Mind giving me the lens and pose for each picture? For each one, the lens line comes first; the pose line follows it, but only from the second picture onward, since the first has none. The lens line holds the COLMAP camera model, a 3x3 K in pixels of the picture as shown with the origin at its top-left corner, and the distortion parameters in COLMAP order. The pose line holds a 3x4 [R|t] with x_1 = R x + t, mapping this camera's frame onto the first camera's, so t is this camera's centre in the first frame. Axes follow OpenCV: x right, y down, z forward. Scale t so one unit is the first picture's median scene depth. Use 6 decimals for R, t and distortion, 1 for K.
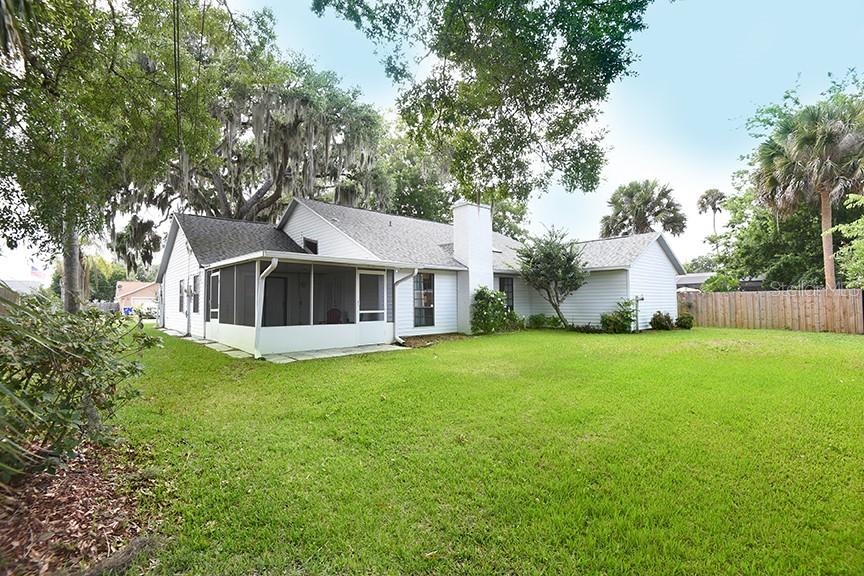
lens RADIAL K [[413.2, 0, 434.0], [0, 413.2, 280.9], [0, 0, 1]] dist [-0.002119, -0.000228]
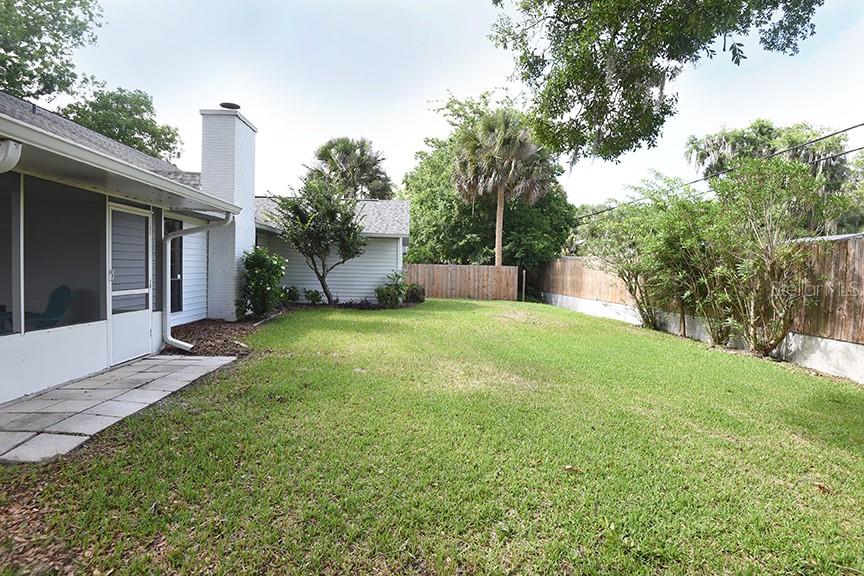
lens RADIAL K [[453.7, 0, 435.4], [0, 453.7, 285.7], [0, 0, 1]] dist [0.001010, 0.000333]
pose [[0.625337, -0.004549, 0.780341, -0.287324], [-0.073558, 0.995187, 0.064748, 0.005653], [-0.776880, -0.097889, 0.621993, 0.334347]]
